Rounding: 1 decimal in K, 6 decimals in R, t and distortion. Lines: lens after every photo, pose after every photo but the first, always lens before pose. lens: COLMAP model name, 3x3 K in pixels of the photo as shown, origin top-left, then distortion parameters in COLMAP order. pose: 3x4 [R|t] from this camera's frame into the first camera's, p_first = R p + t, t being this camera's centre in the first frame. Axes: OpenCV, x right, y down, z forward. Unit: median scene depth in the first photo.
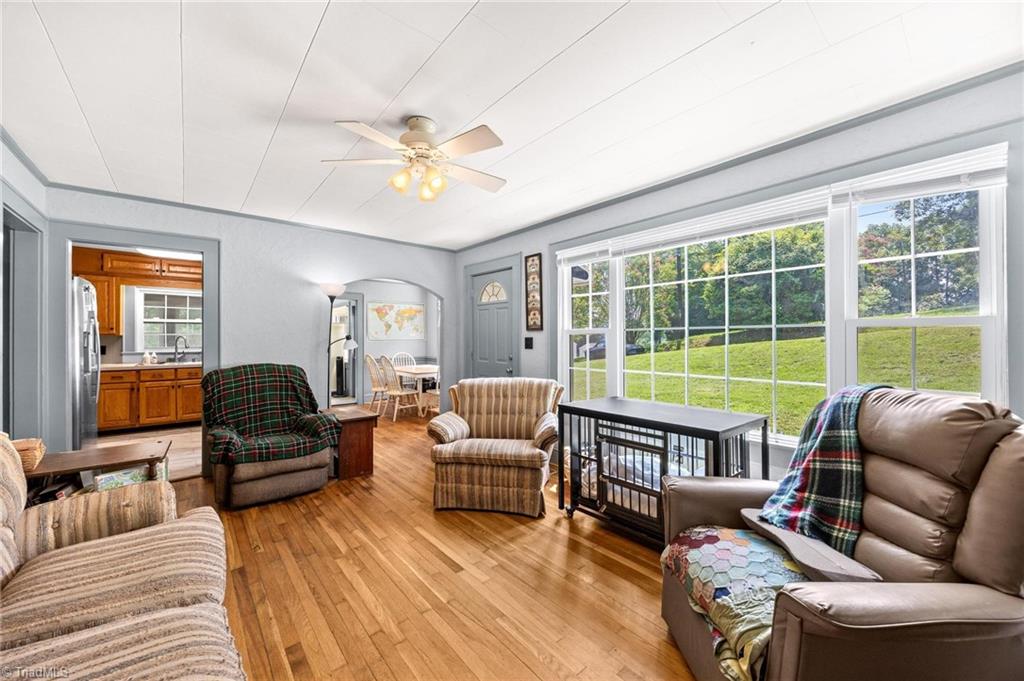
lens RADIAL K [[396.2, 0, 515.5], [0, 396.2, 339.5], [0, 0, 1]] dist [-0.008163, 0.000665]
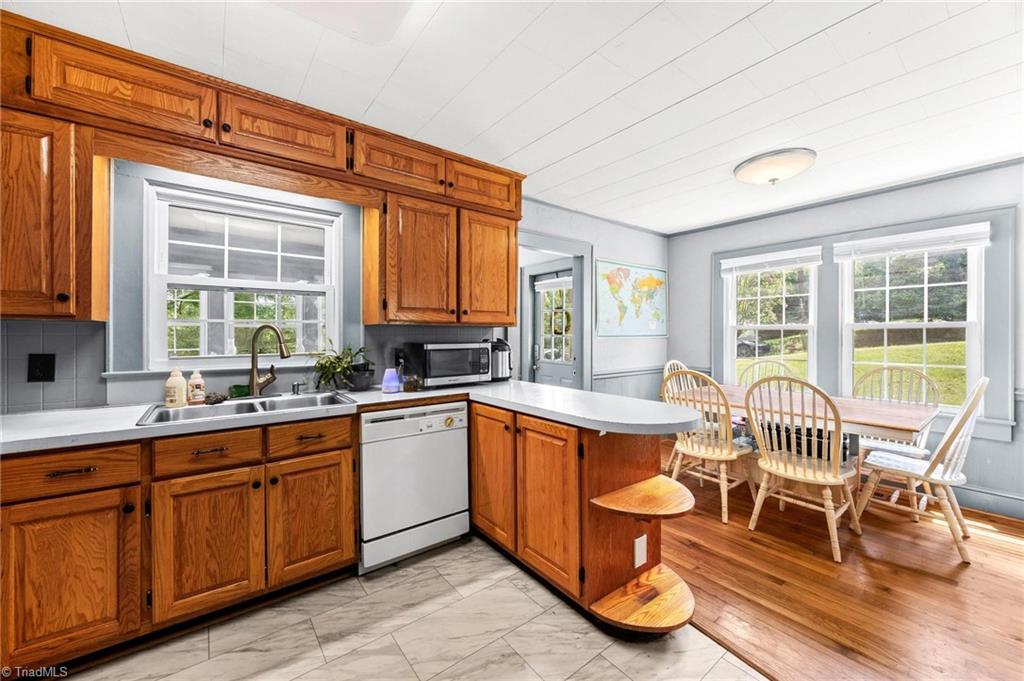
lens RADIAL K [[396.2, 0, 515.4], [0, 396.2, 334.5], [0, 0, 1]] dist [-0.008163, 0.000665]
pose [[0.998942, -0.000107, -0.045991, -0.992793], [0.000069, 1.000000, -0.000822, 0.001018], [0.045991, 0.000818, 0.998942, 1.063326]]
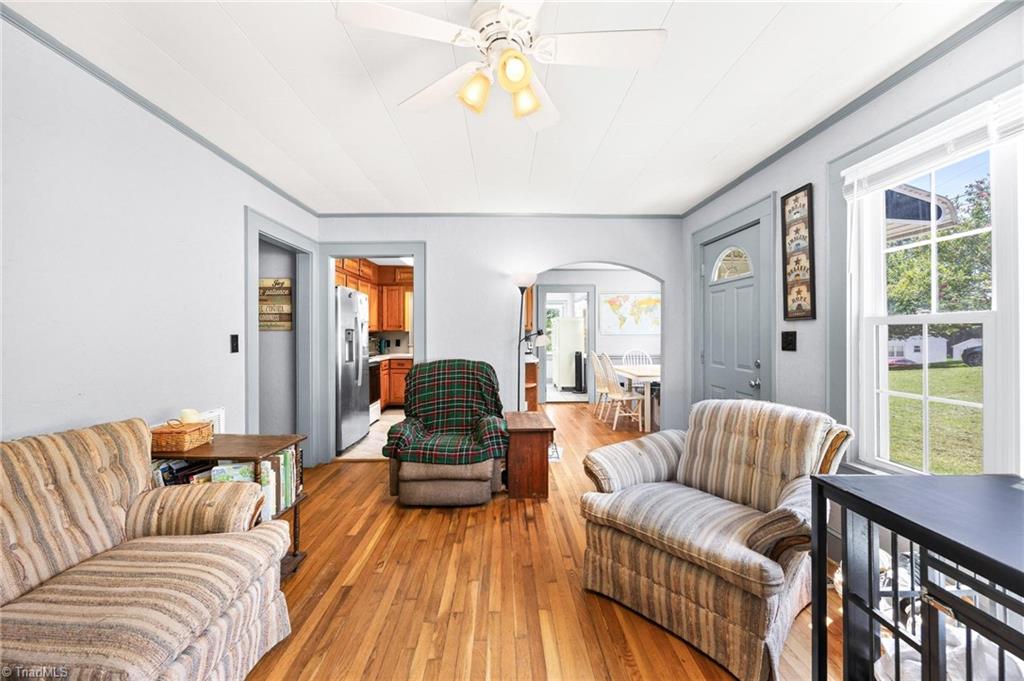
lens RADIAL K [[396.2, 0, 504.3], [0, 396.2, 335.8], [0, 0, 1]] dist [-0.008163, 0.000665]
pose [[0.770376, 0.001907, -0.637587, 0.096369], [0.001699, 0.999986, 0.005044, -0.003290], [0.637587, -0.004969, 0.770362, 0.317893]]
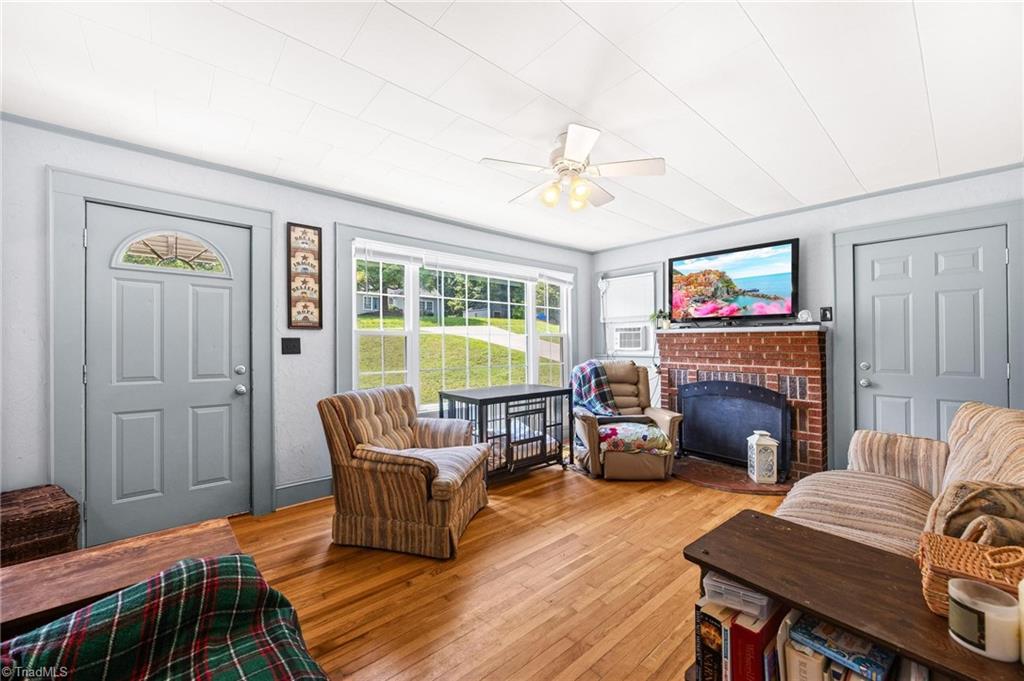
lens RADIAL K [[396.2, 0, 520.1], [0, 396.2, 341.9], [0, 0, 1]] dist [-0.008163, 0.000665]
pose [[-0.013548, -0.002592, 0.999905, -0.792145], [-0.002239, 0.999994, 0.002562, -0.001320], [-0.999906, -0.002204, -0.013554, 0.703523]]
